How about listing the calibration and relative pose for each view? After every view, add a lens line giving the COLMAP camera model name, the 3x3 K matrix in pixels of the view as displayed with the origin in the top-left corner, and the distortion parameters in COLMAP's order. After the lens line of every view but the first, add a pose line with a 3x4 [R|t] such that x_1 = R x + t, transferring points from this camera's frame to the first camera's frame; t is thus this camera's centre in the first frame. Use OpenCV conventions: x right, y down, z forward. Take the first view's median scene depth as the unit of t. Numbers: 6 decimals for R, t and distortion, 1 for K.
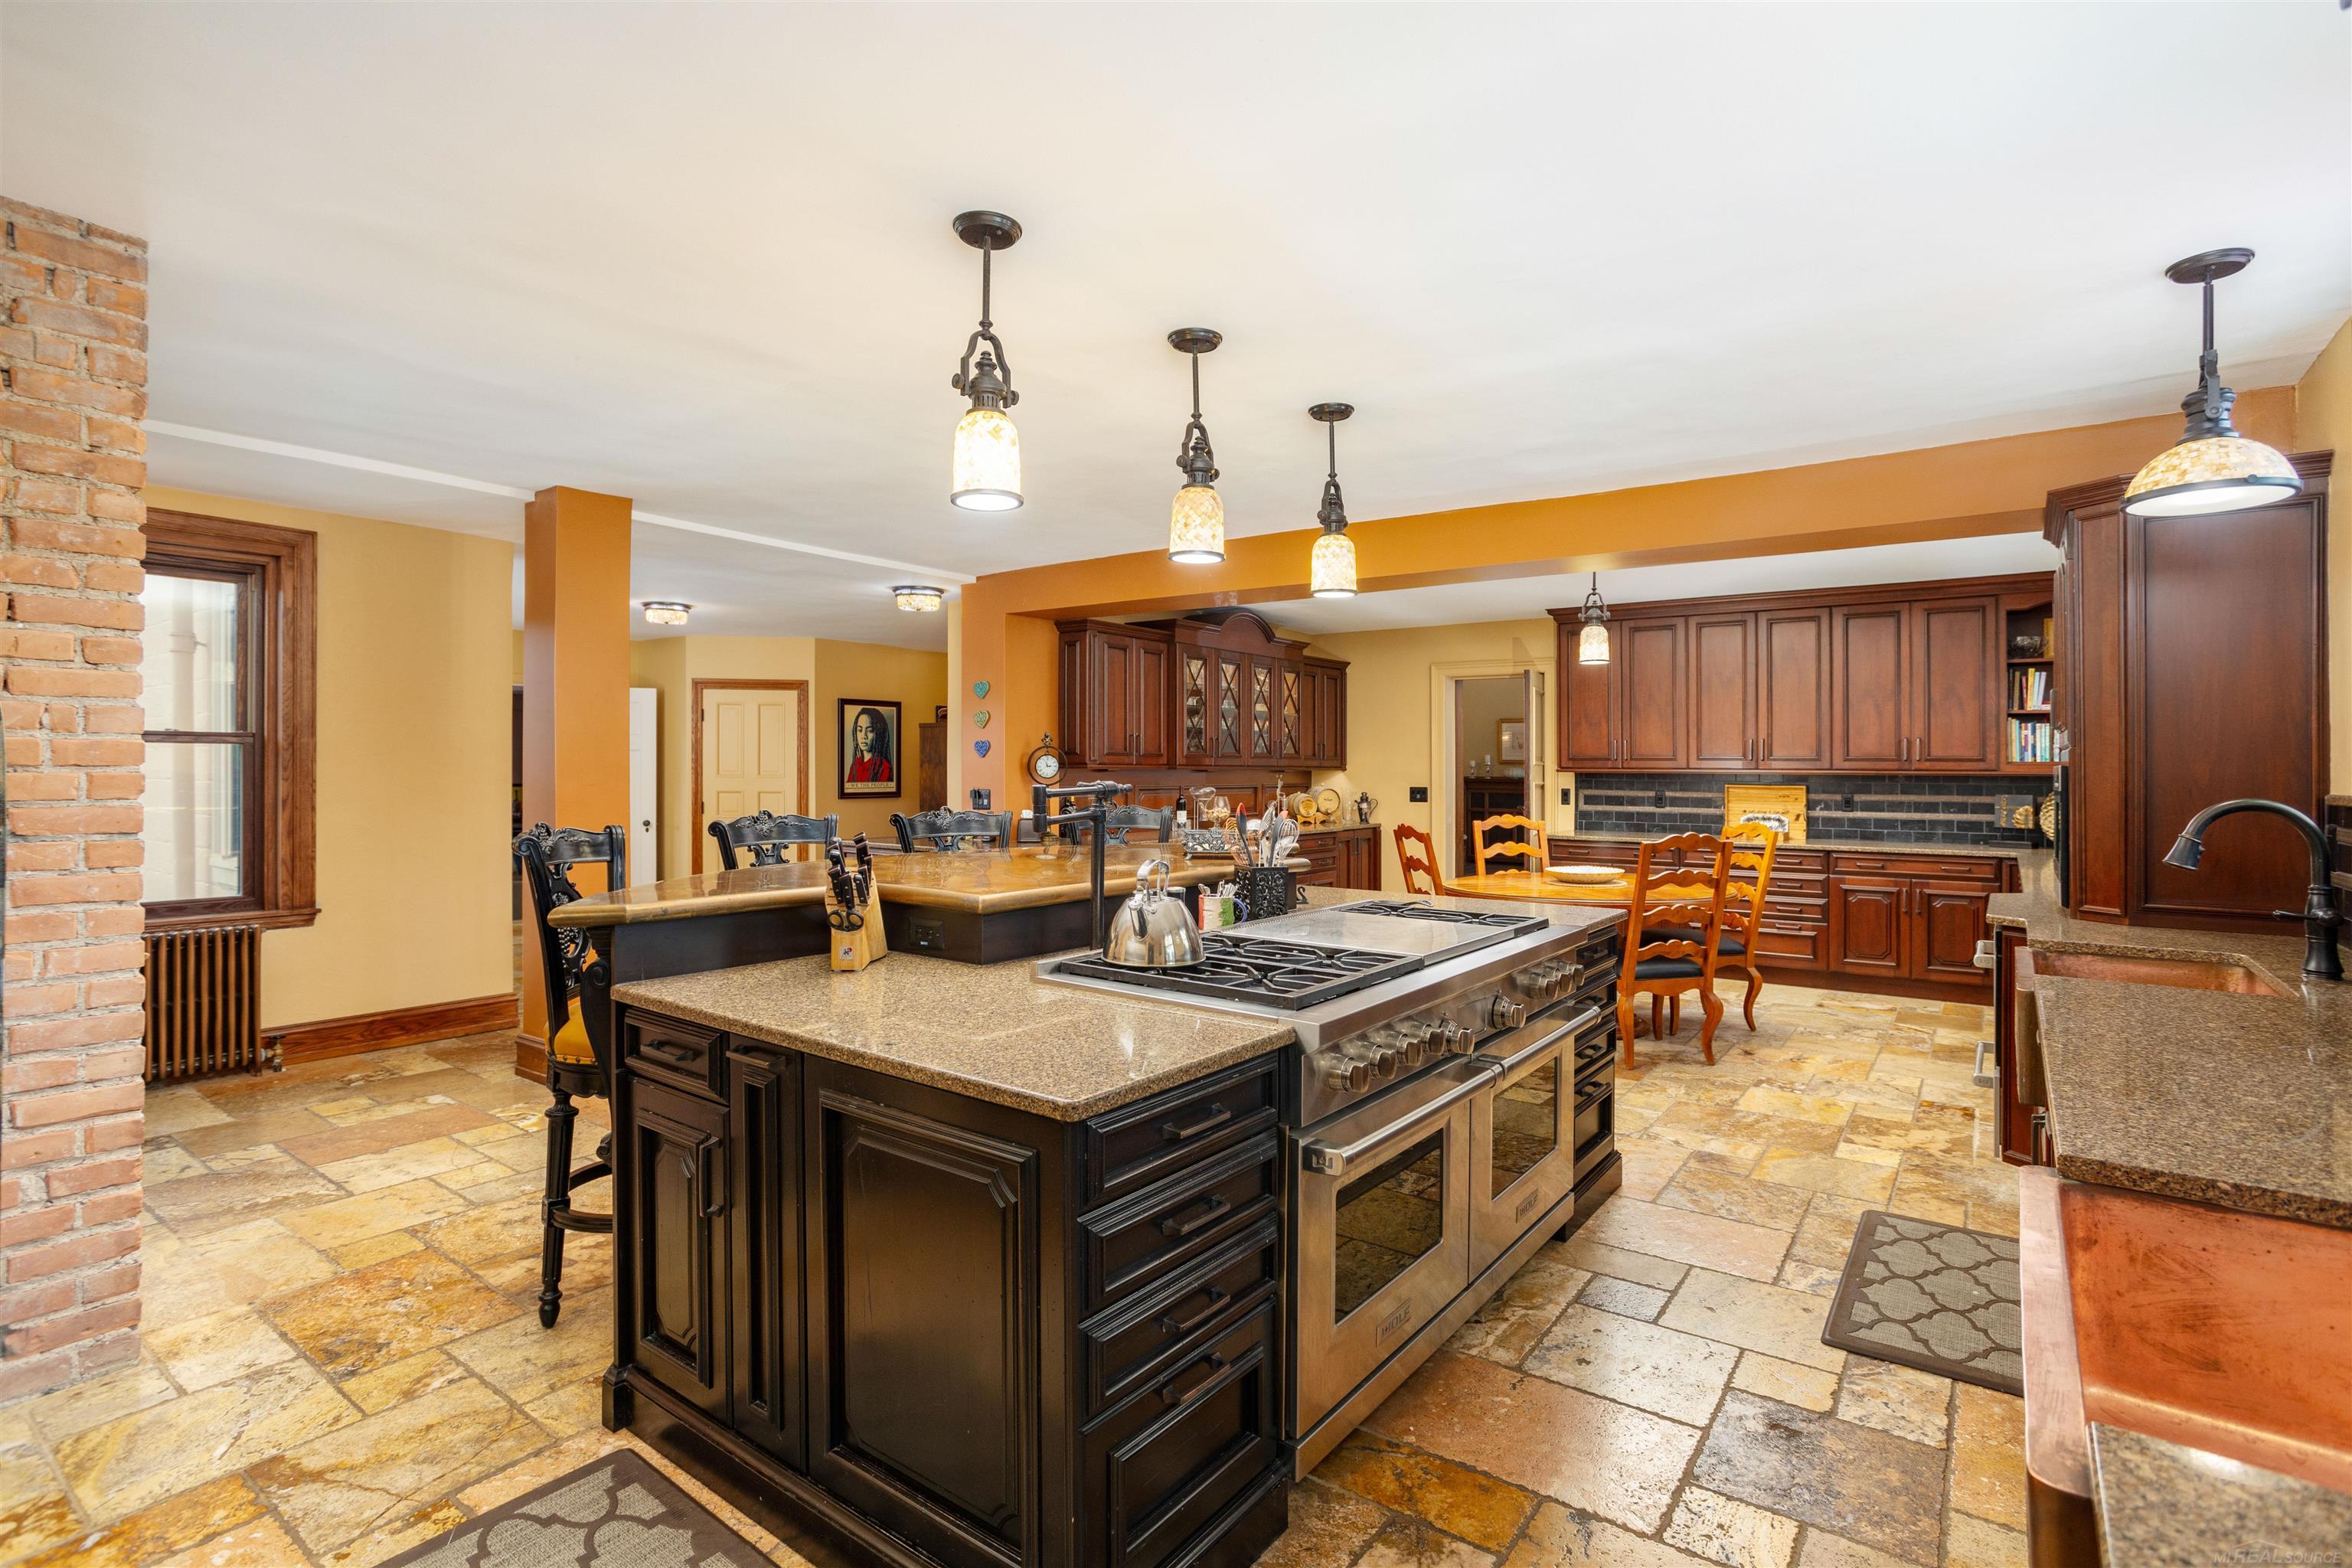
lens RADIAL K [[1121.7, 0, 1180.0], [0, 1121.7, 743.4], [0, 0, 1]] dist [-0.048816, 0.031930]
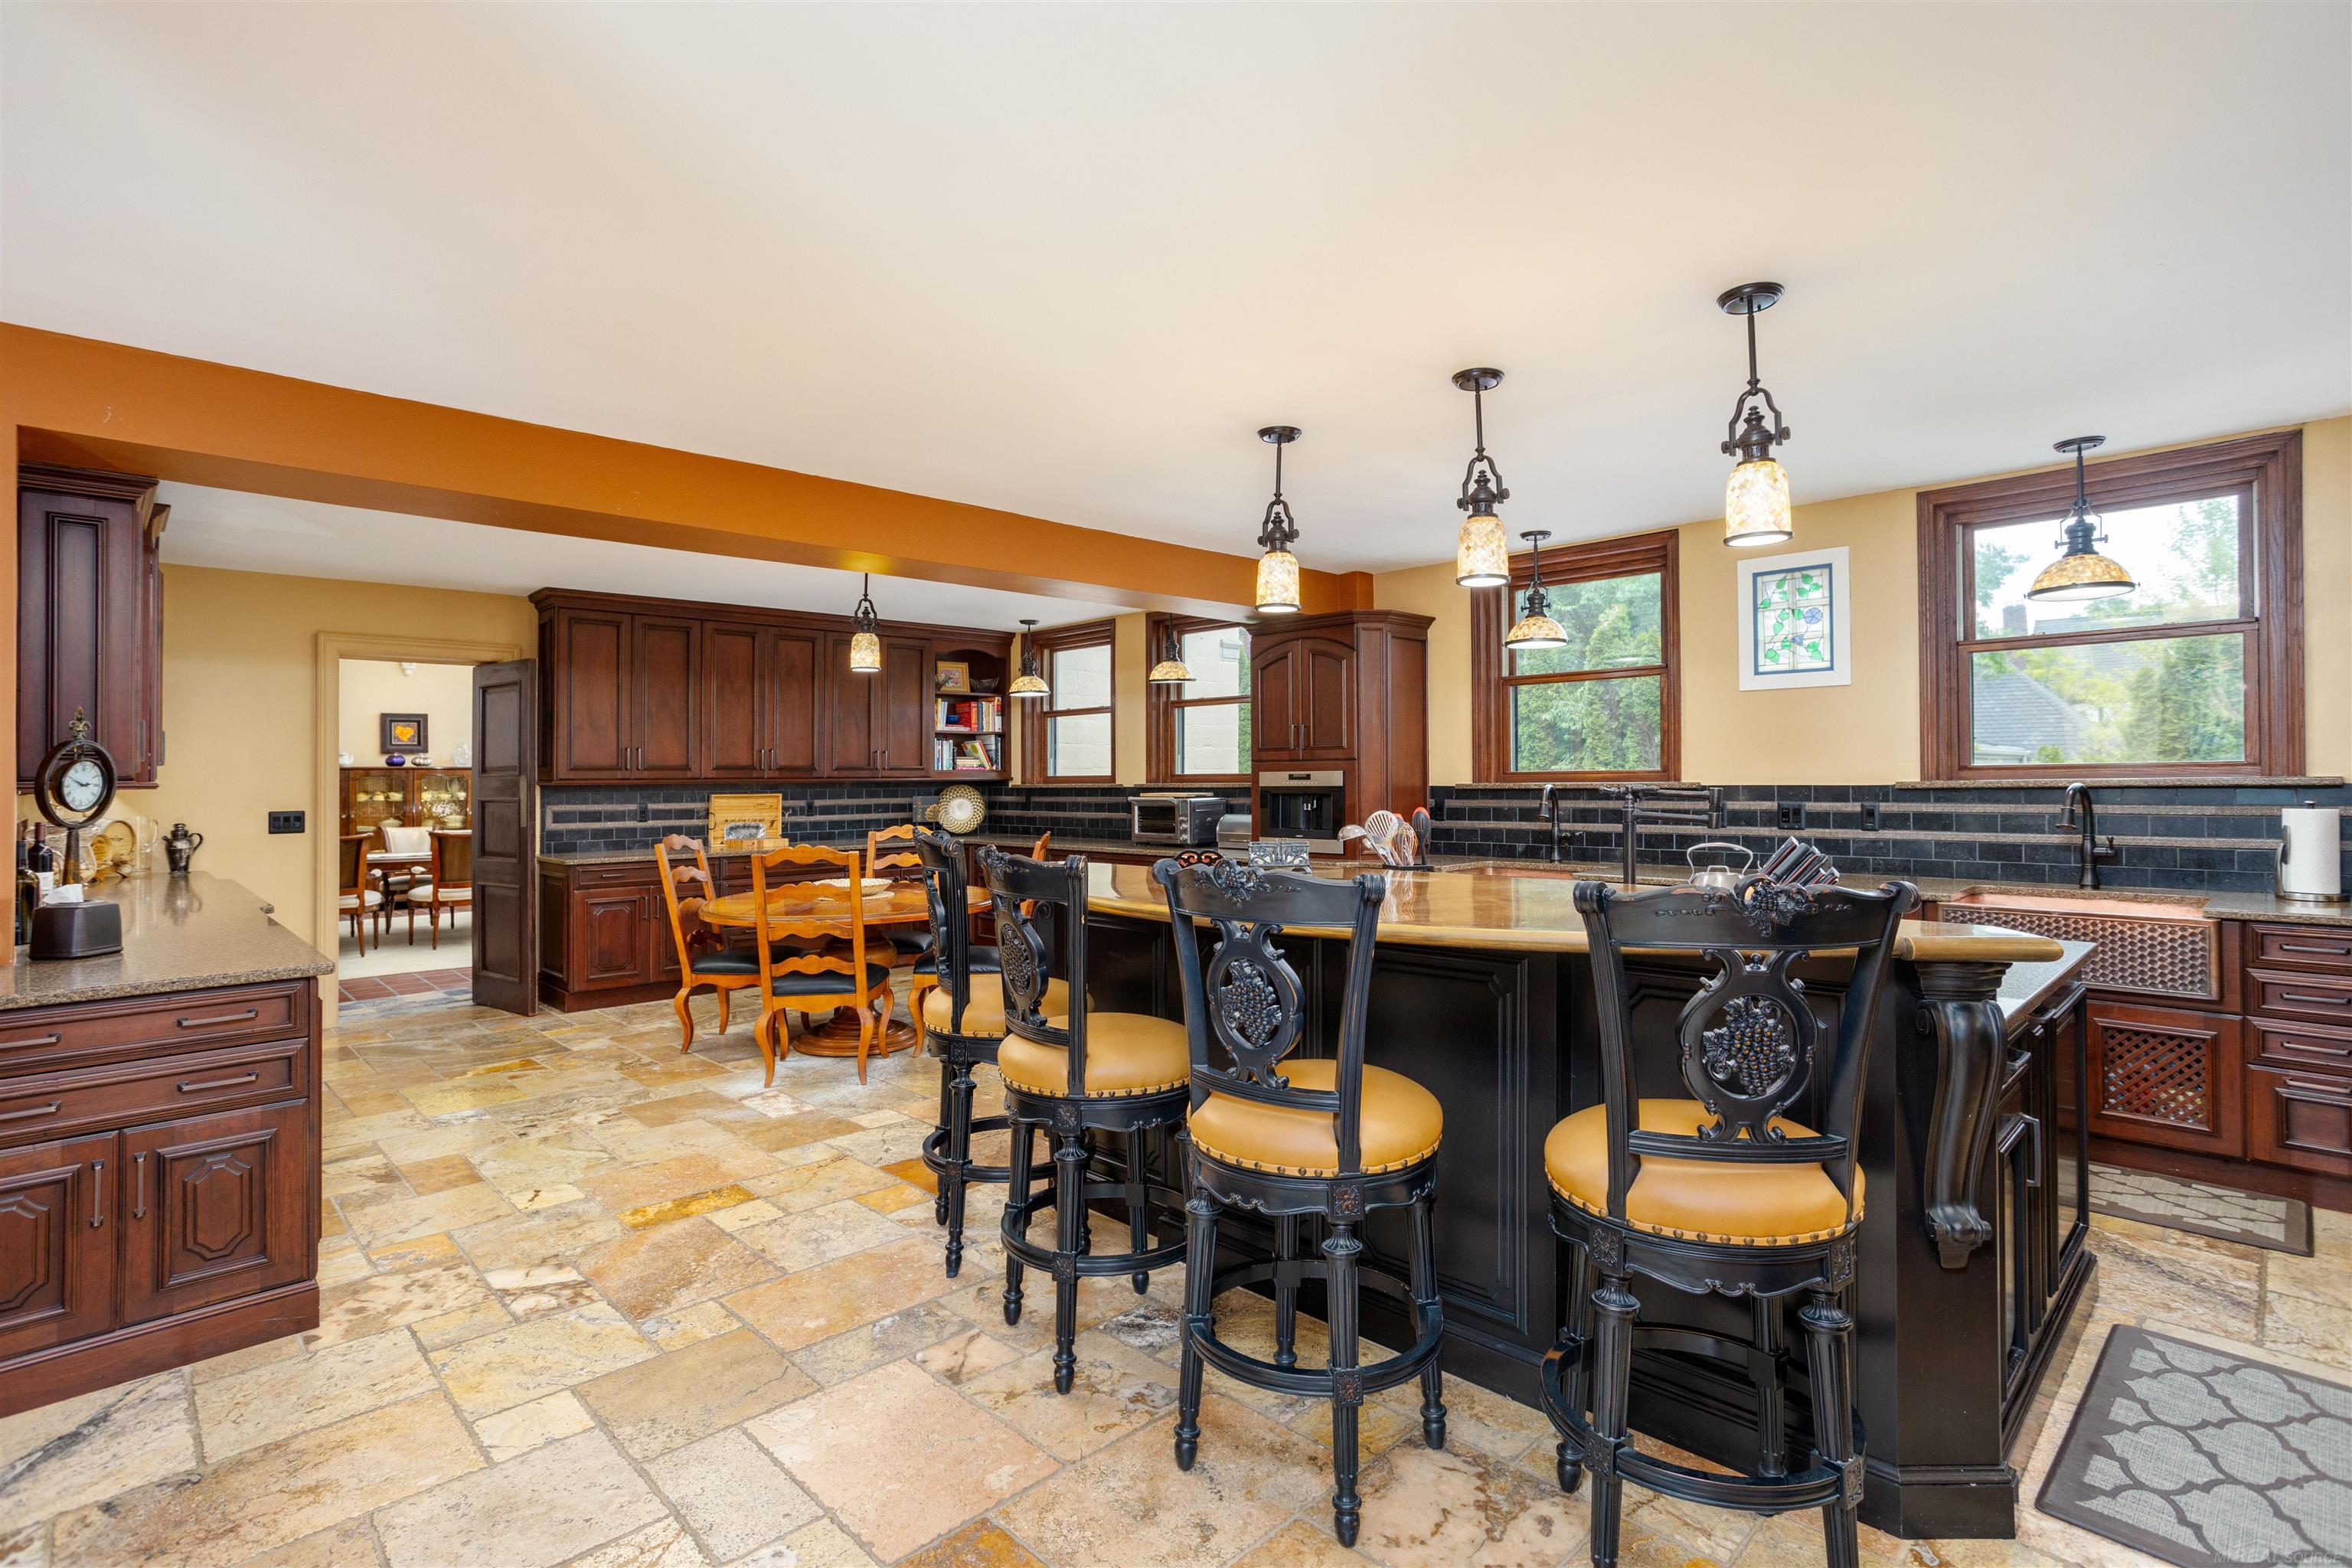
lens RADIAL K [[1121.7, 0, 1180.0], [0, 1121.7, 743.4], [0, 0, 1]] dist [-0.048816, 0.031930]
pose [[0.157482, 0.020524, 0.987309, -0.483020], [-0.011869, 0.999751, -0.018889, 0.005854], [-0.987451, -0.008744, 0.157686, 0.489477]]
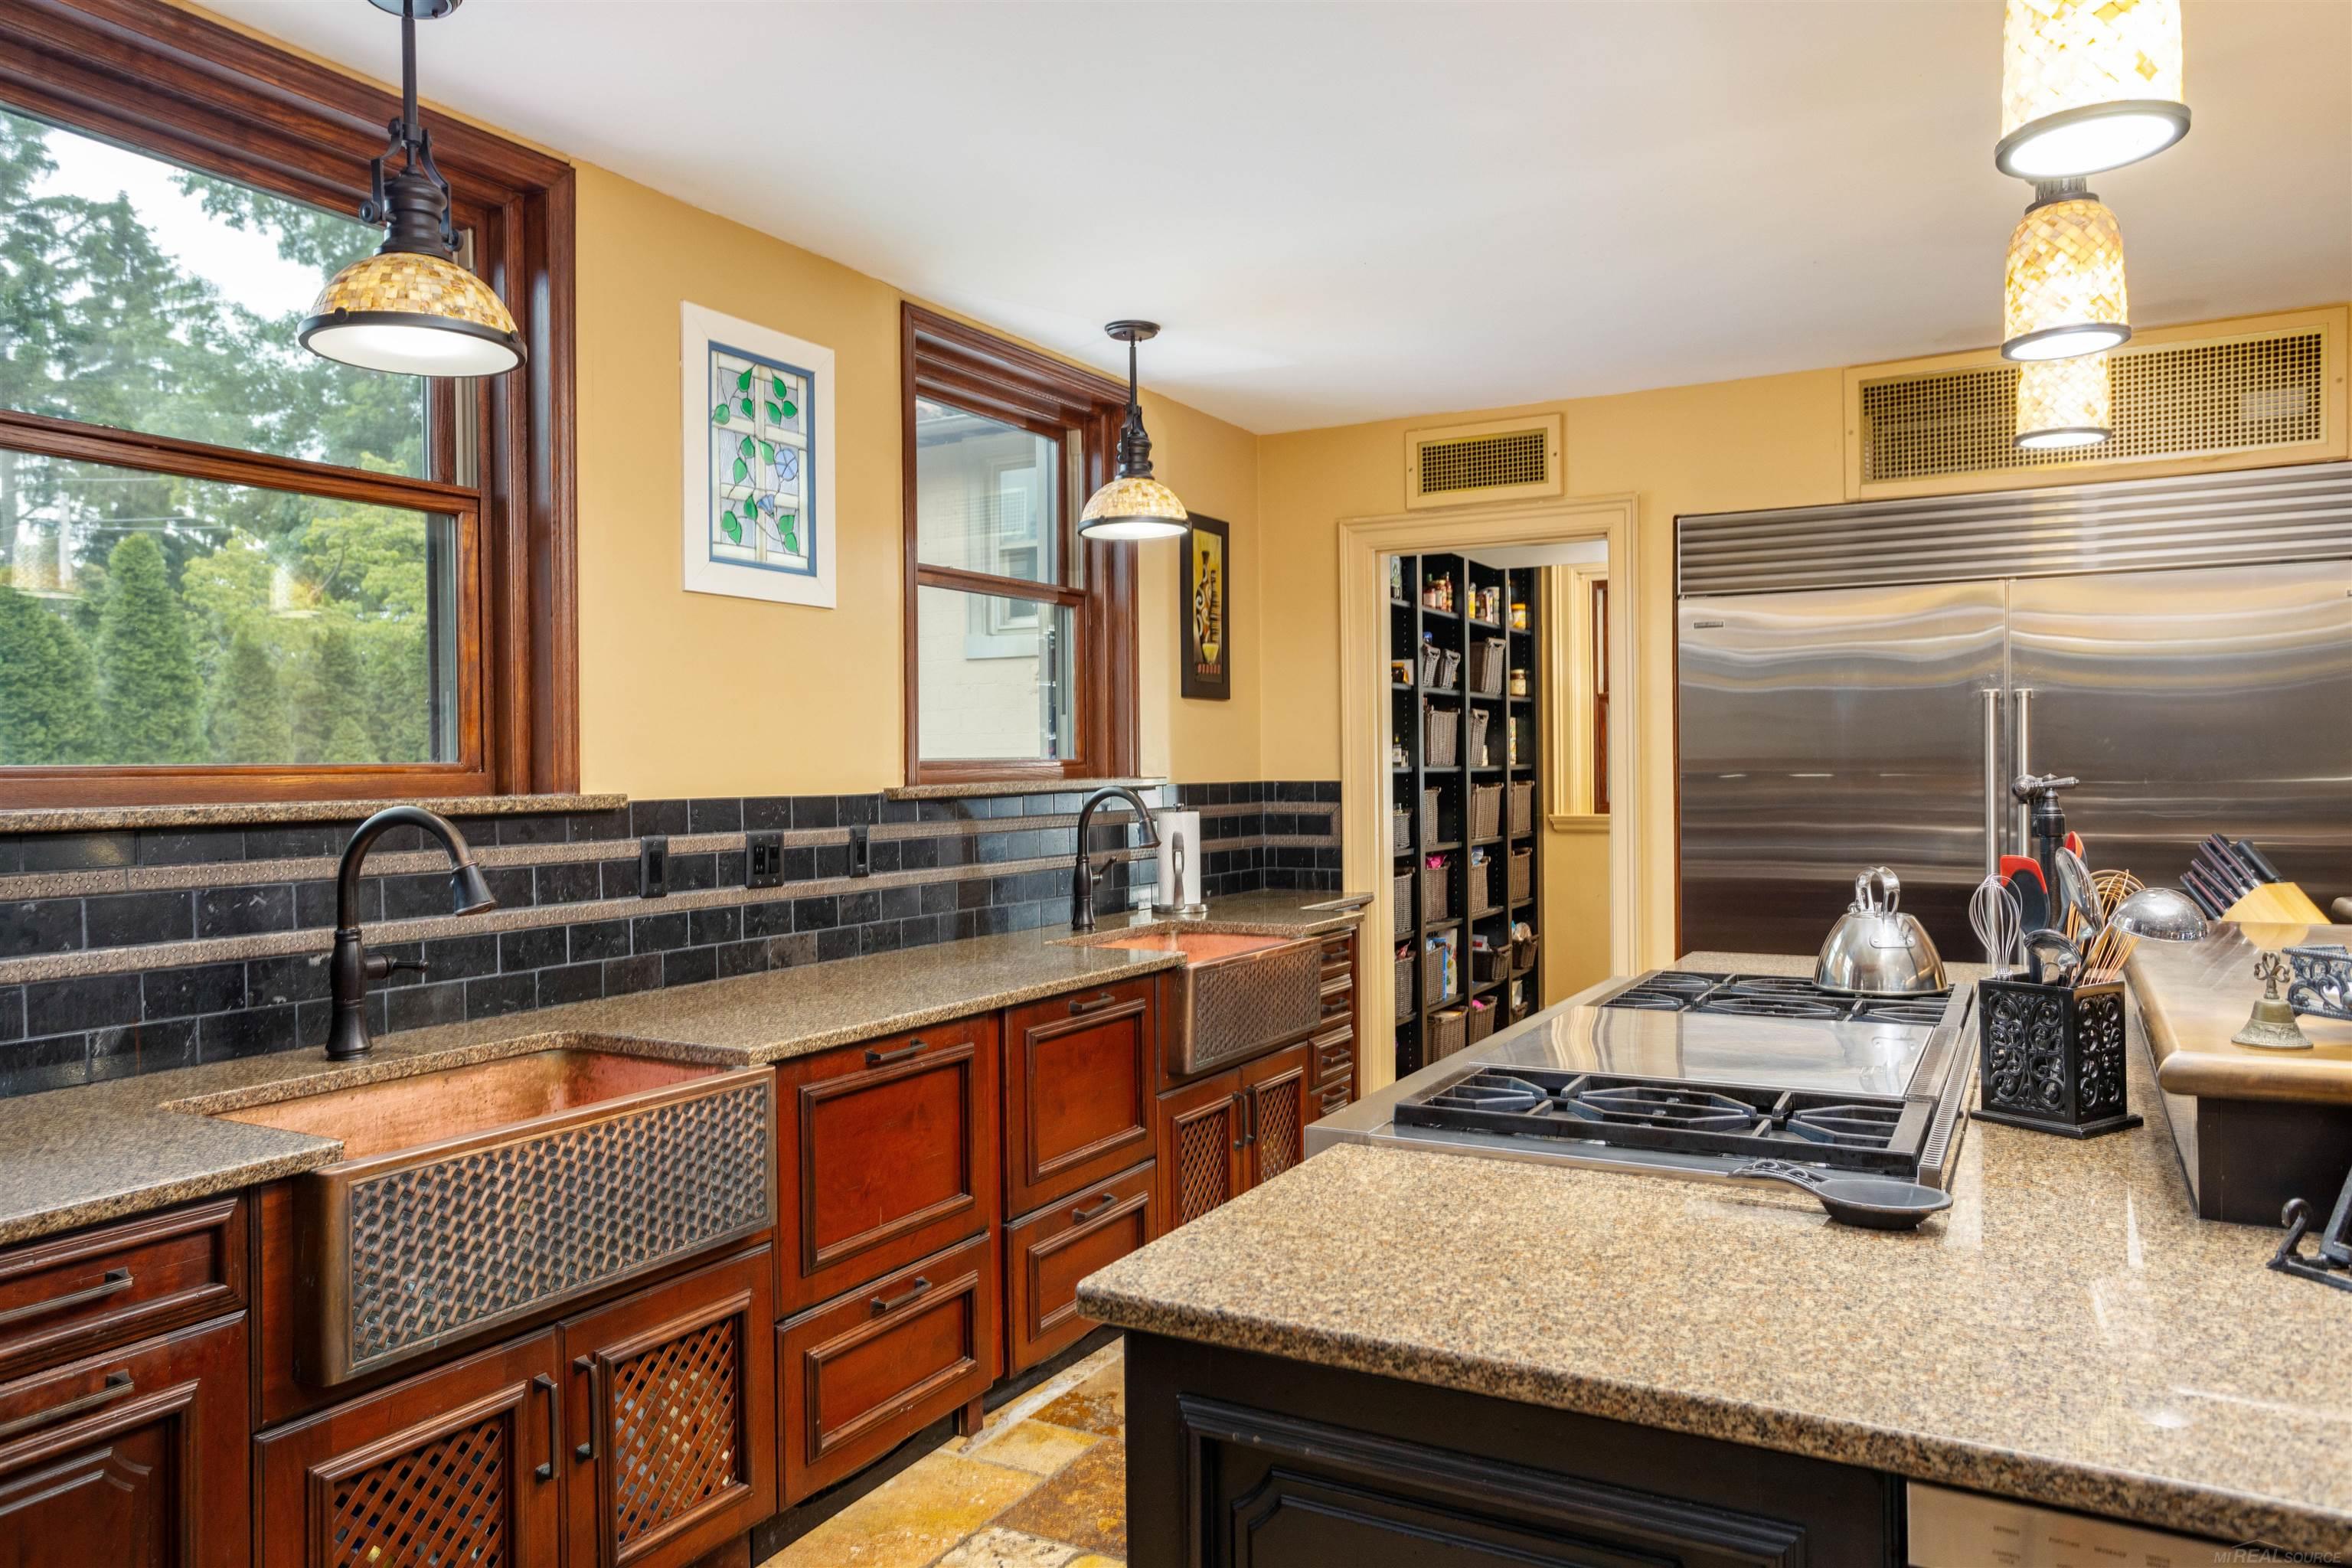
lens RADIAL K [[1582.1, 0, 1176.8], [0, 1582.1, 774.7], [0, 0, 1]] dist [0.006444, 0.004493]
pose [[-0.991158, 0.004311, -0.132619, 0.225757], [0.006851, 0.999802, -0.018700, 0.017820], [0.132512, -0.019443, -0.990991, 0.728838]]
